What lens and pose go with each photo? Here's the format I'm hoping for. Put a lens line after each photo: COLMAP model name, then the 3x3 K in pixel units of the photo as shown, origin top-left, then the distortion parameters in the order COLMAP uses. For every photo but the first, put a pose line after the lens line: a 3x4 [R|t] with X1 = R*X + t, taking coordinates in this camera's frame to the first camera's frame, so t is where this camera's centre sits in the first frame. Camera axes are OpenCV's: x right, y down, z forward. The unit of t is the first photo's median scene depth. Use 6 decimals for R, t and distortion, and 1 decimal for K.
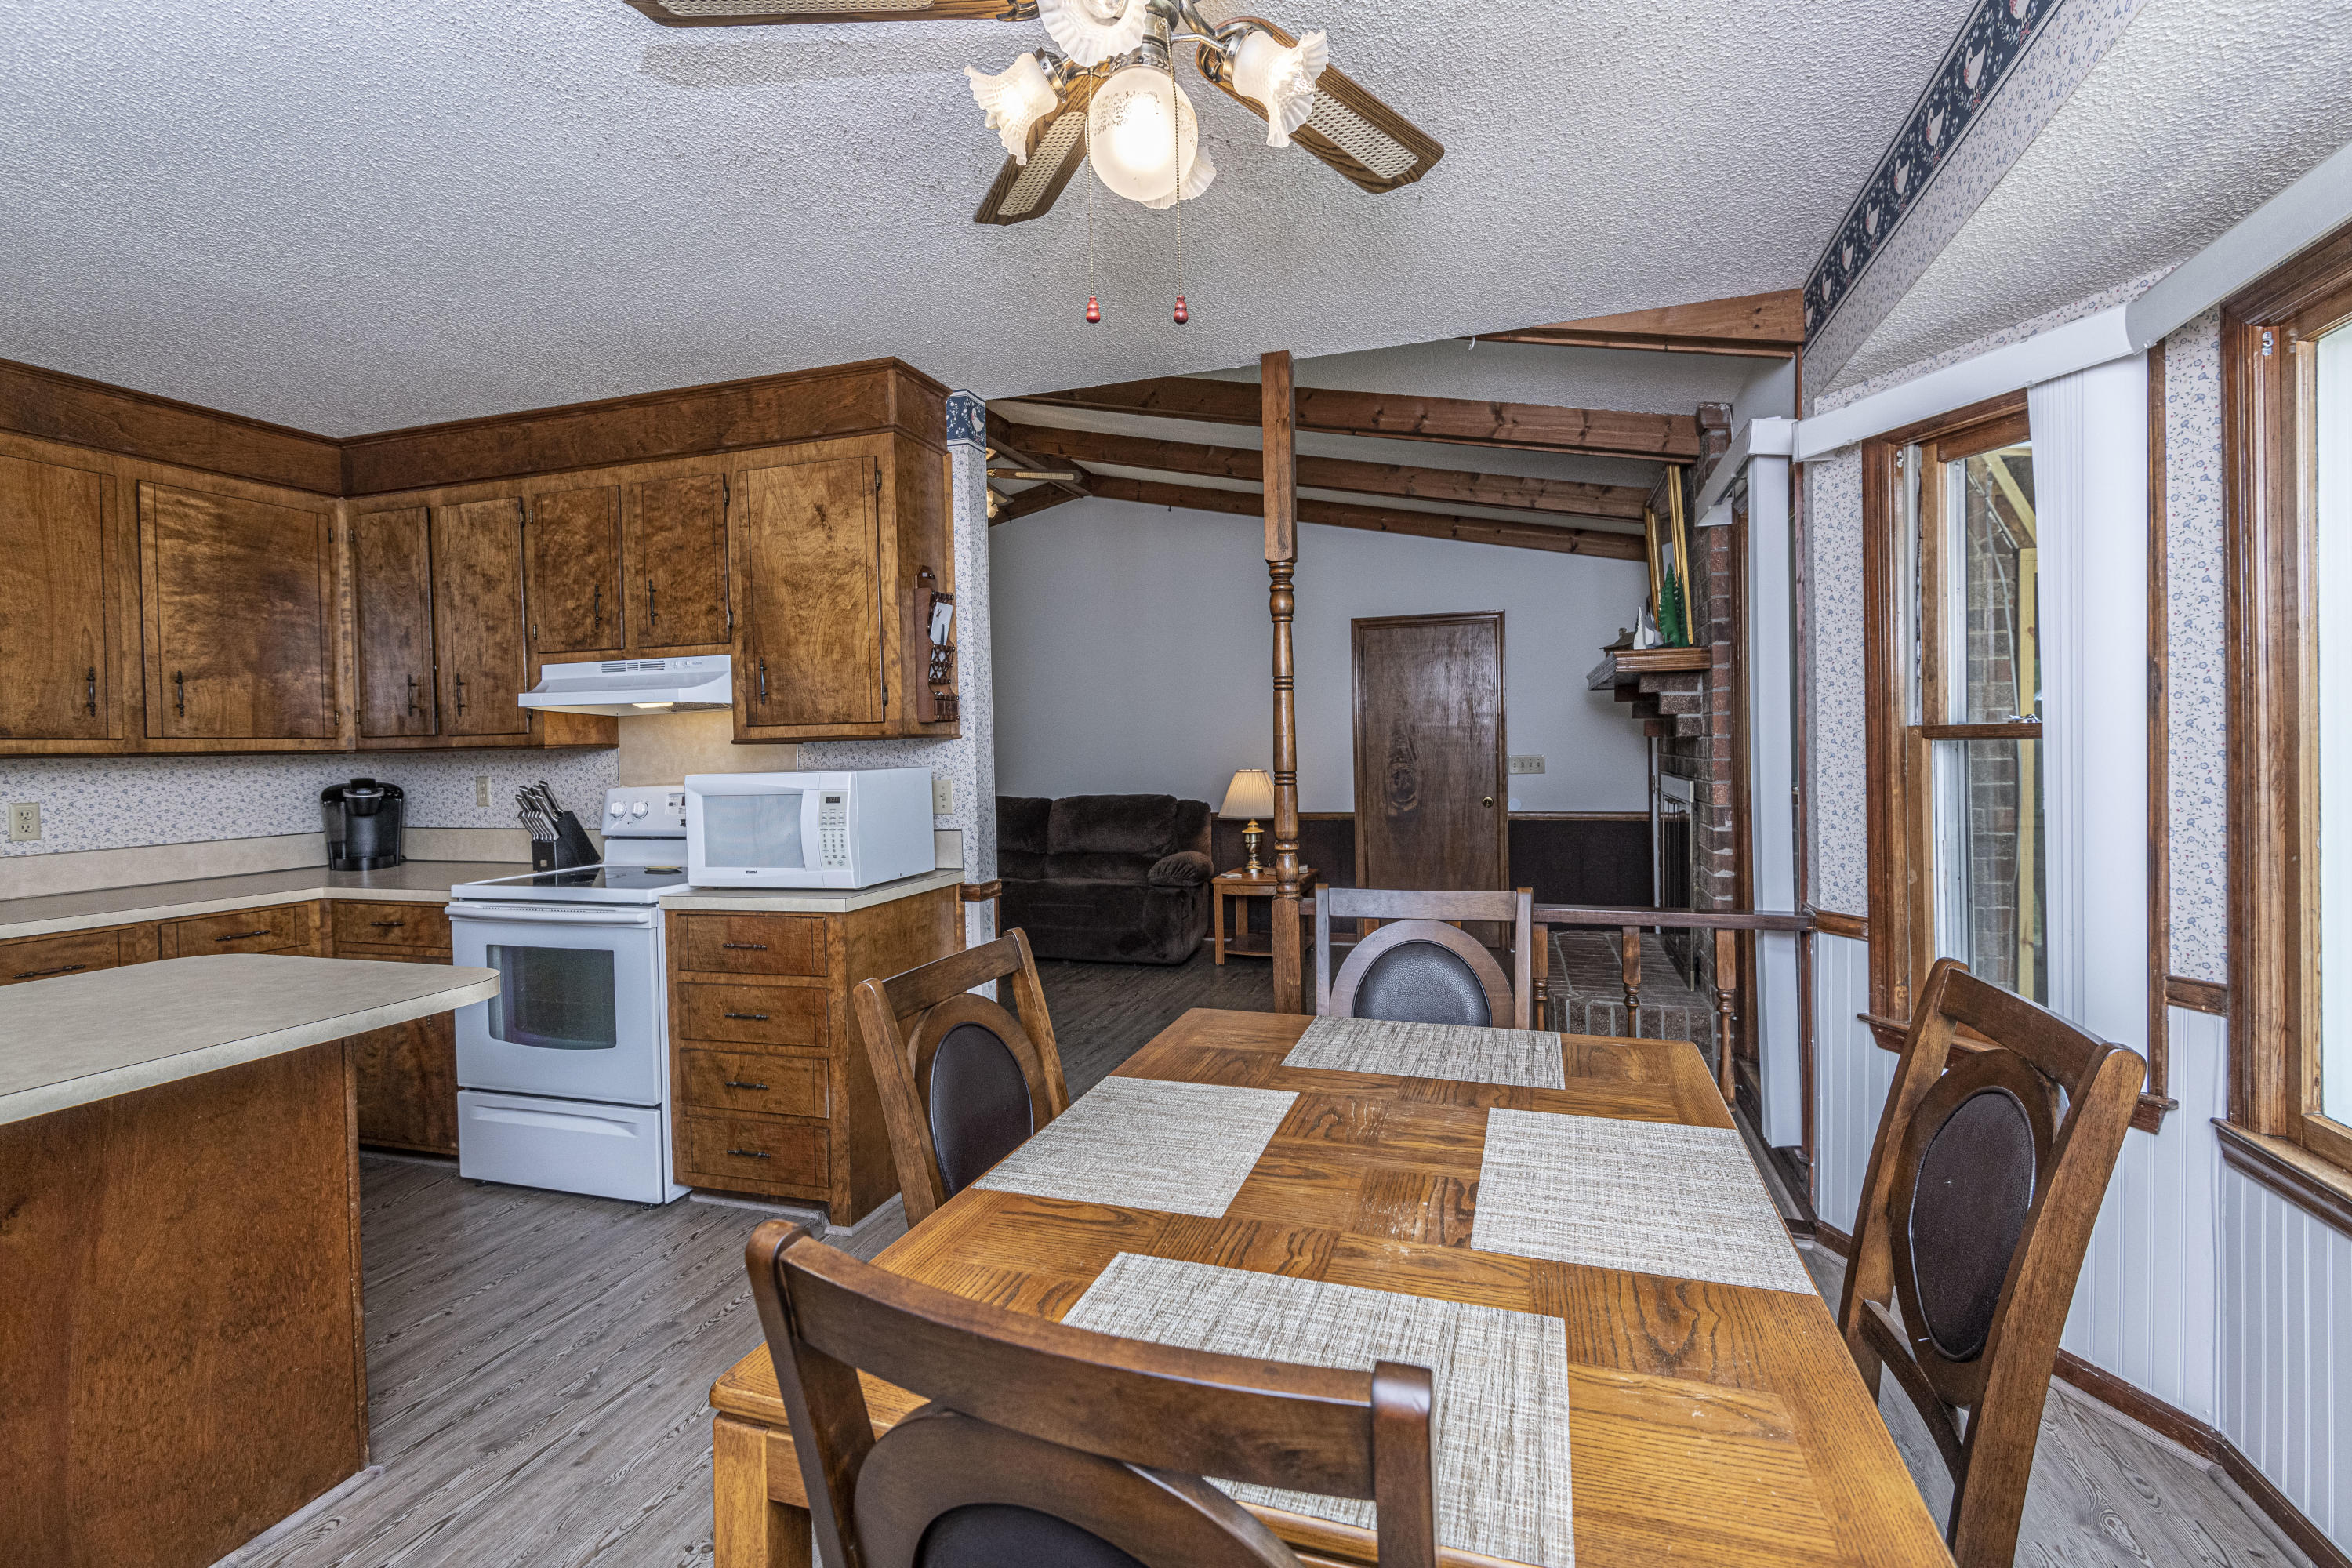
lens RADIAL K [[1064.7, 0, 1184.1], [0, 1064.7, 762.0], [0, 0, 1]] dist [0.036695, -0.022001]
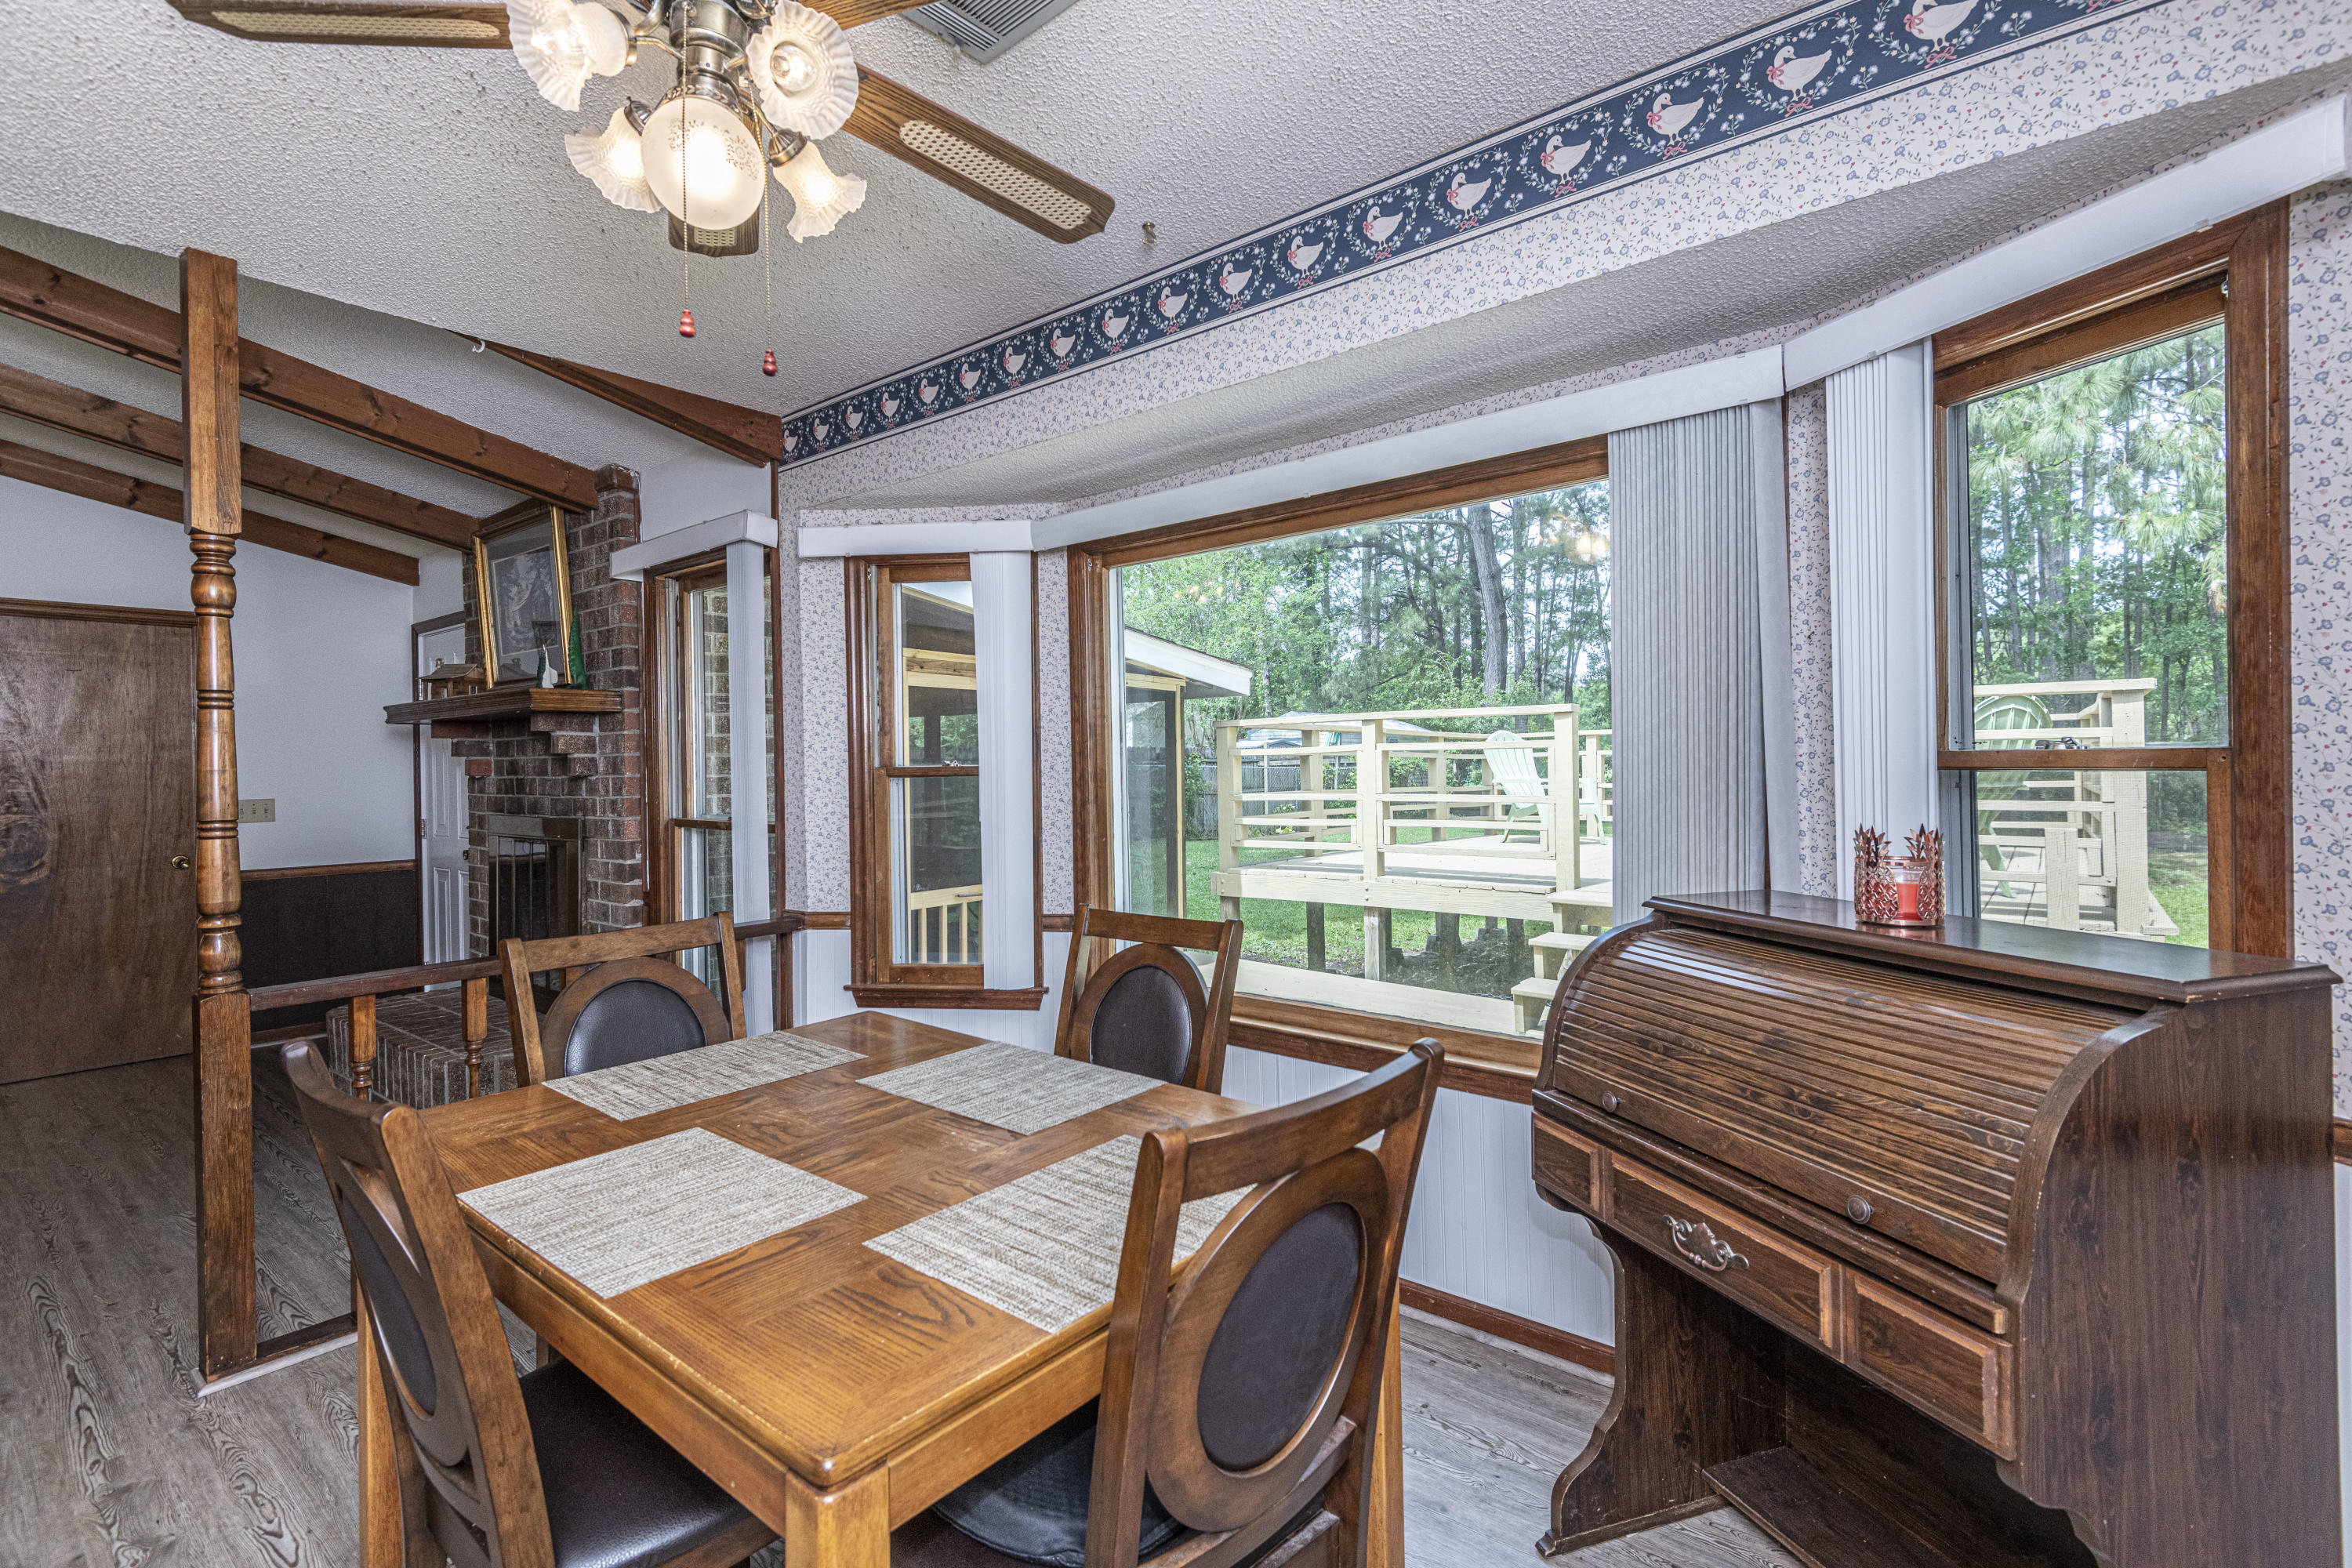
lens RADIAL K [[1086.6, 0, 1145.6], [0, 1086.6, 755.3], [0, 0, 1]] dist [0.081817, -0.038841]
pose [[0.378354, 0.021688, 0.925407, -0.496288], [0.020728, 0.999276, -0.031894, 0.003028], [-0.925429, 0.031249, 0.377630, 0.149447]]
